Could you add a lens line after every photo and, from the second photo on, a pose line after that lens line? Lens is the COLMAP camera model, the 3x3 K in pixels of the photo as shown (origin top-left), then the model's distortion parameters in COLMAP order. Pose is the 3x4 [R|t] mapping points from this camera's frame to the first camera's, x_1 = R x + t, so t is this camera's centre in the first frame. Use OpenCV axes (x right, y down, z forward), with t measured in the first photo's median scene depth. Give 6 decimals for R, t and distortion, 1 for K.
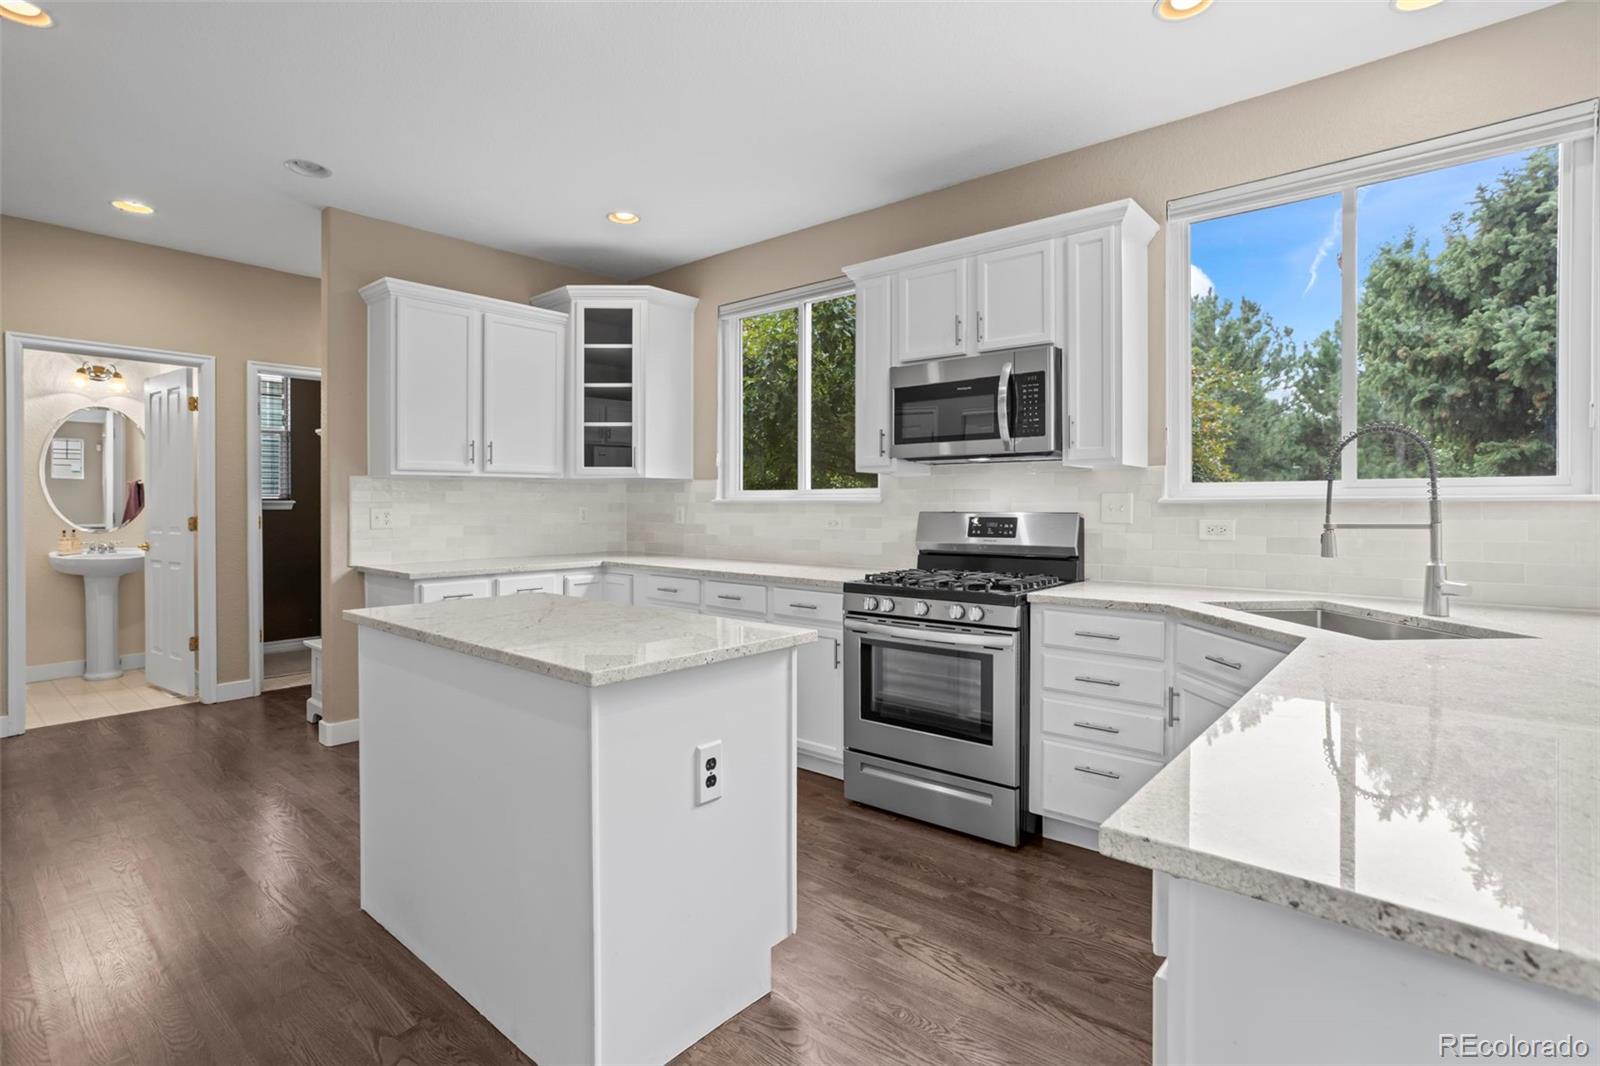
lens RADIAL K [[762.4, 0, 799.8], [0, 762.4, 511.0], [0, 0, 1]] dist [0.000770, 0.000446]
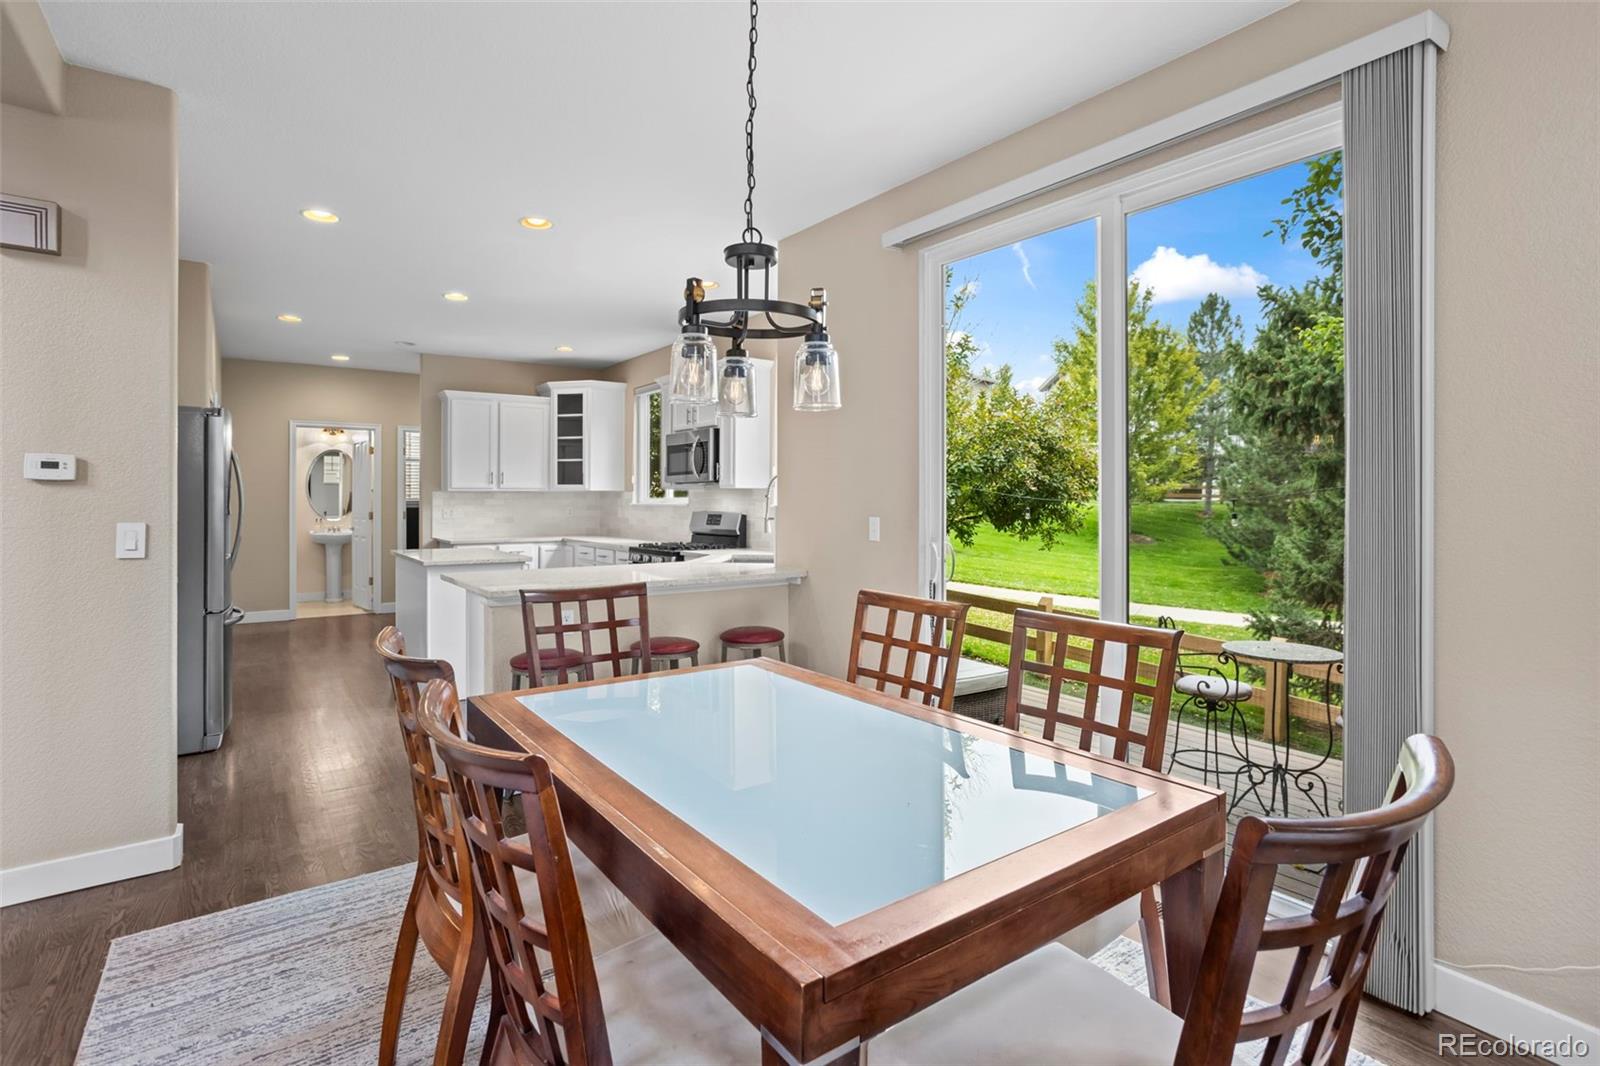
lens RADIAL K [[780.6, 0, 800.7], [0, 780.6, 500.8], [0, 0, 1]] dist [-0.000754, -0.000032]
pose [[0.971189, 0.000785, -0.238308, 0.687016], [-0.003126, 0.999951, -0.009445, -0.005513], [0.238289, 0.009918, 0.971144, -0.606564]]
